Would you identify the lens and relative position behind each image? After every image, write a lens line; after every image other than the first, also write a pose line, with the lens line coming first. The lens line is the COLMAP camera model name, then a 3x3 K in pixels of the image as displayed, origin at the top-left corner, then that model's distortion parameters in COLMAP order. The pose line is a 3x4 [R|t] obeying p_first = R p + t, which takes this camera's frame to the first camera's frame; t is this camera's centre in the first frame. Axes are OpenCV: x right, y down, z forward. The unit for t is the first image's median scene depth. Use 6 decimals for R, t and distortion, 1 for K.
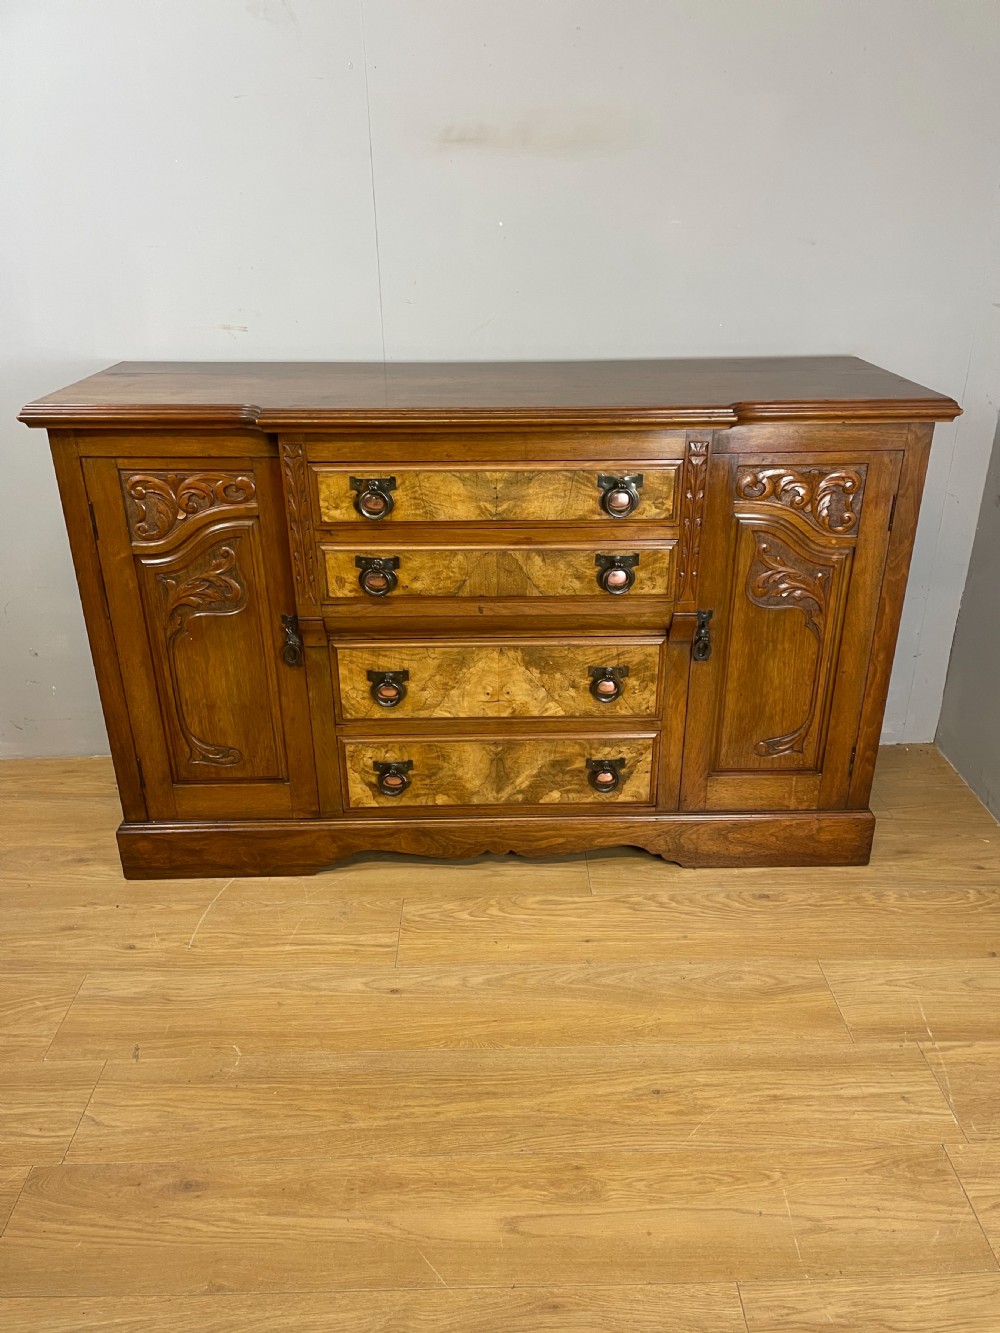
lens RADIAL K [[1009.4, 0, 514.5], [0, 1009.4, 669.6], [0, 0, 1]] dist [0.091843, -0.120126]
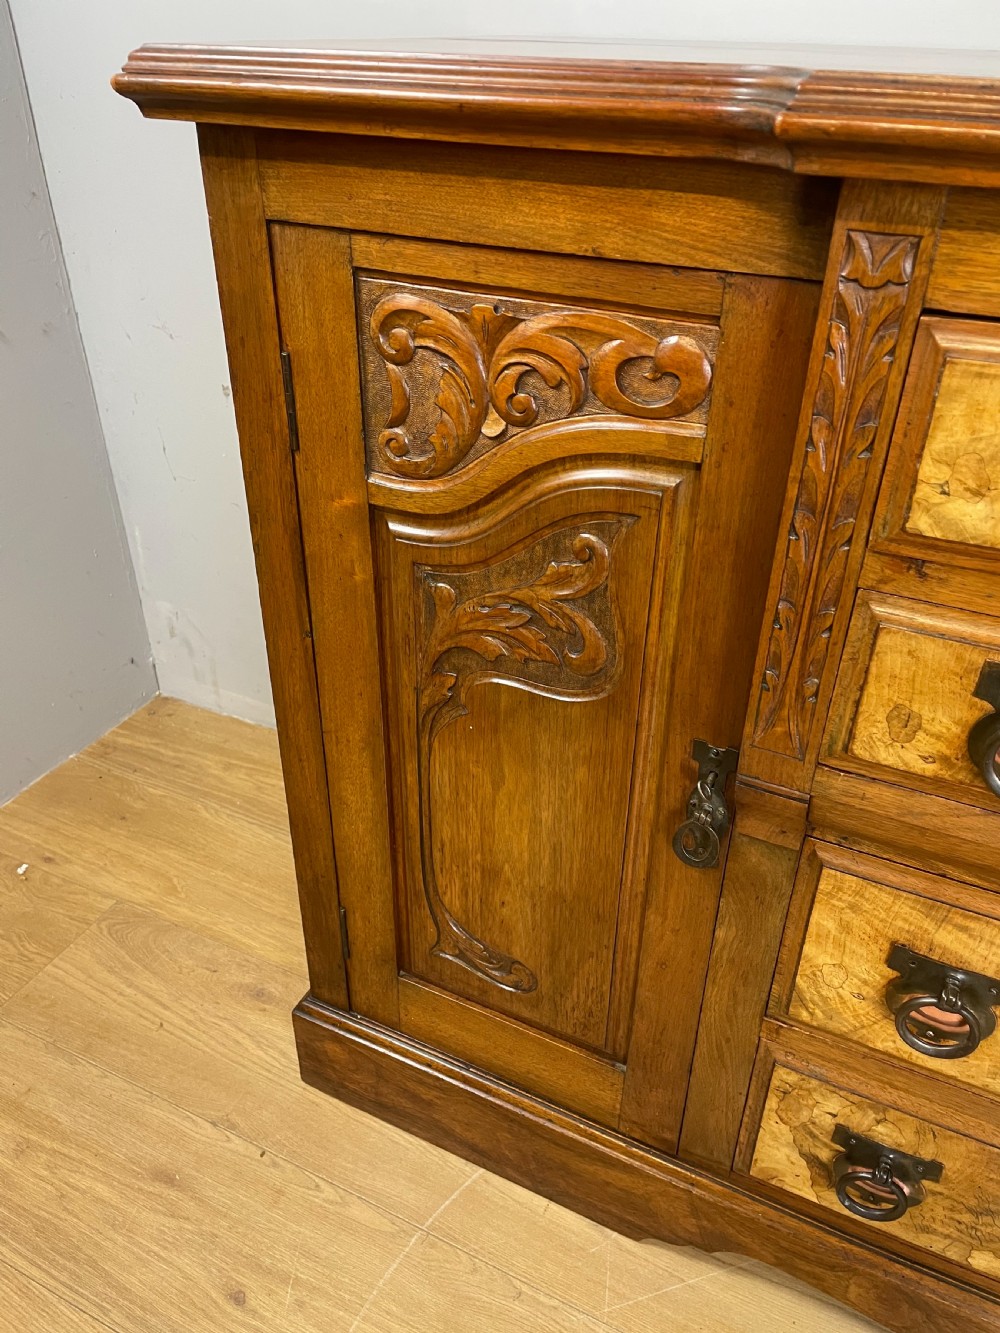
lens RADIAL K [[1002.1, 0, 504.6], [0, 1002.1, 673.5], [0, 0, 1]] dist [0.093813, -0.120030]
pose [[0.887995, 0.261882, -0.377998, -0.161945], [-0.210312, 0.962275, 0.172613, -0.125160], [0.408943, -0.073782, 0.909573, 0.652170]]
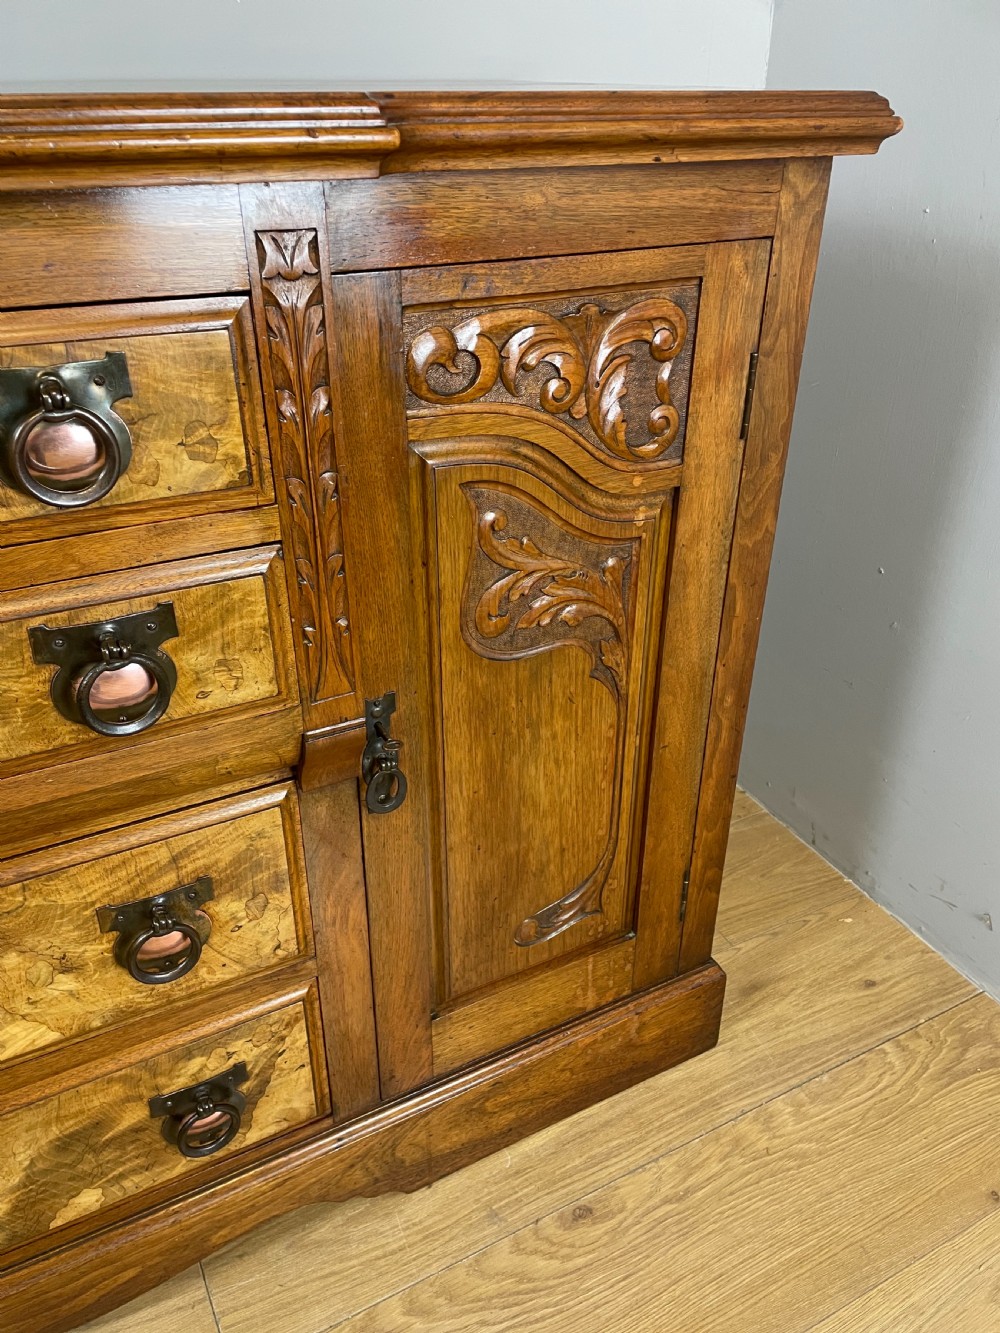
lens RADIAL K [[1002.1, 0, 499.7], [0, 1002.1, 674.3], [0, 0, 1]] dist [0.093813, -0.120030]
pose [[0.898090, -0.217297, 0.382382, 0.085314], [0.180246, 0.974903, 0.130671, -0.111946], [-0.401179, -0.048432, 0.914718, 0.634719]]
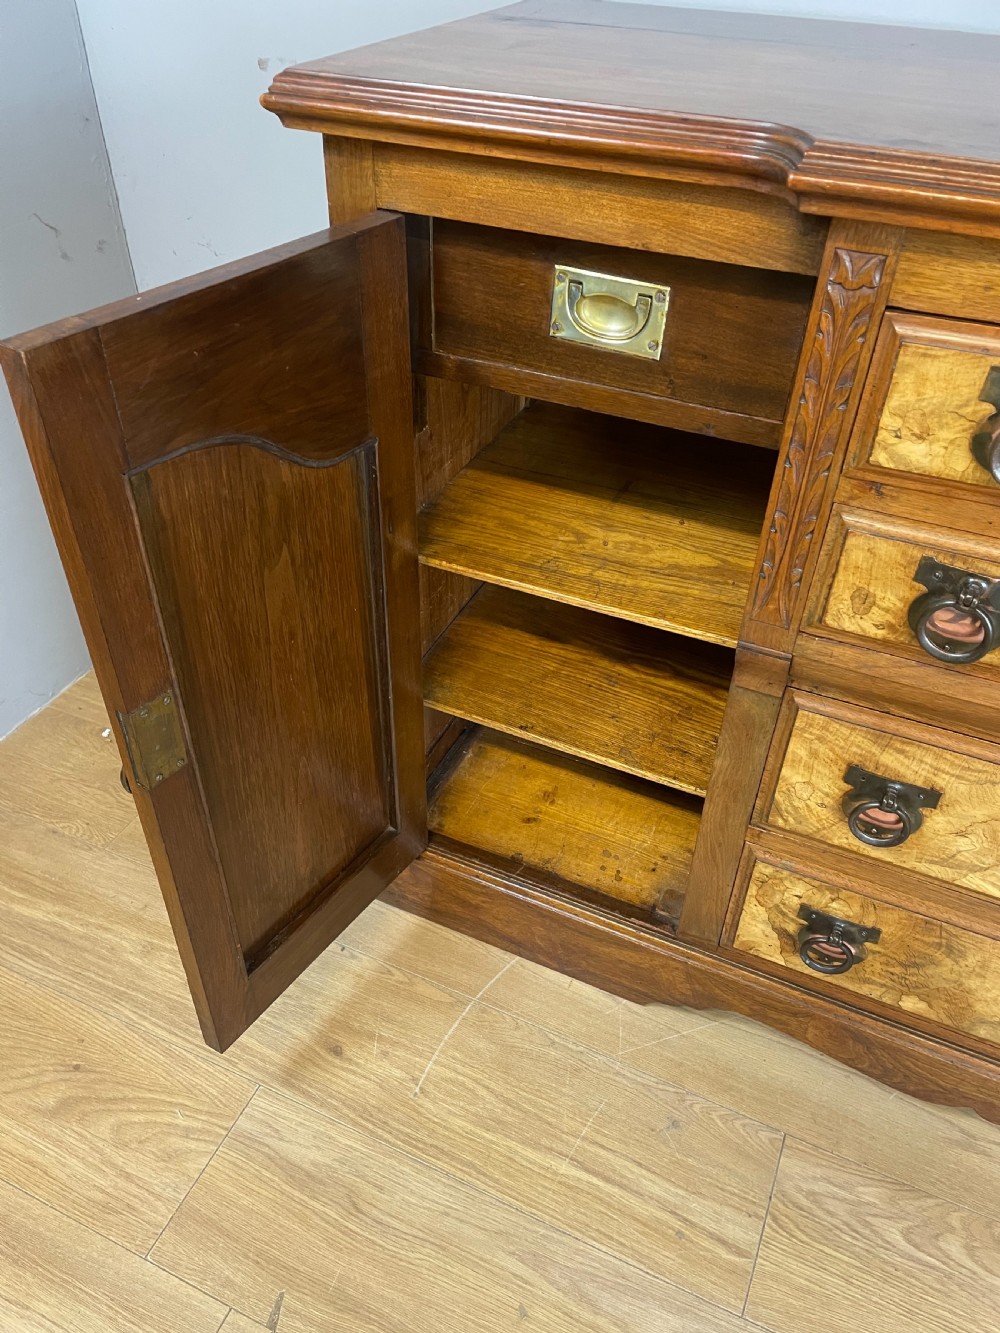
lens RADIAL K [[1002.1, 0, 491.6], [0, 1002.1, 672.6], [0, 0, 1]] dist [0.093813, -0.120030]
pose [[0.898861, 0.293612, -0.325333, -0.159760], [-0.204551, 0.937637, 0.281062, -0.141749], [0.387567, -0.186088, 0.902864, 0.535034]]
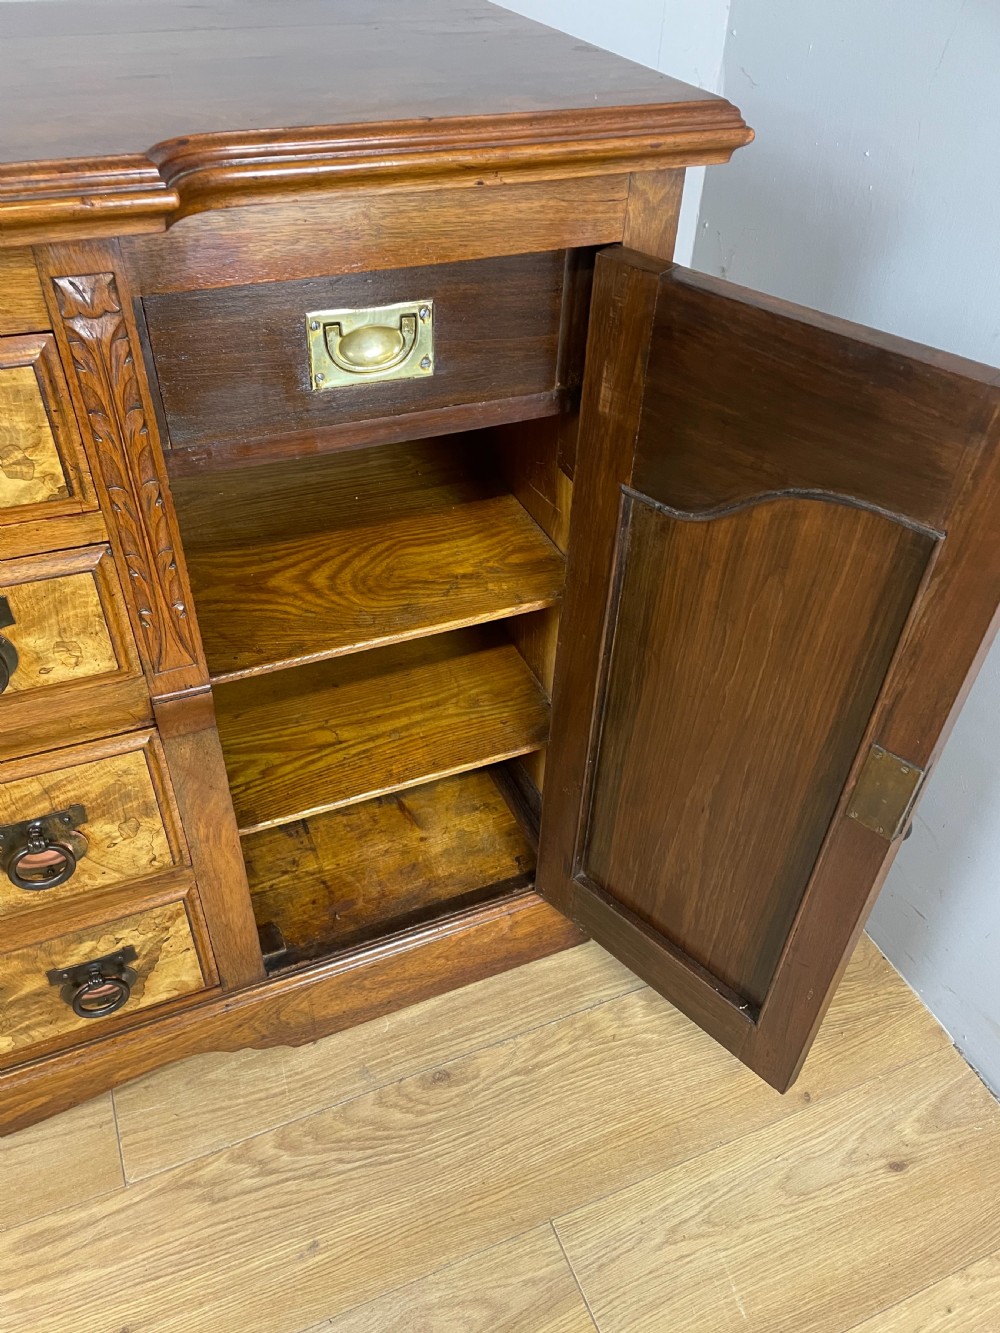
lens RADIAL K [[1002.1, 0, 494.9], [0, 1002.1, 674.8], [0, 0, 1]] dist [0.093813, -0.120030]
pose [[0.930249, -0.213786, 0.298217, 0.166500], [0.123644, 0.947837, 0.293797, -0.168541], [-0.345471, -0.236432, 0.908158, 0.578000]]
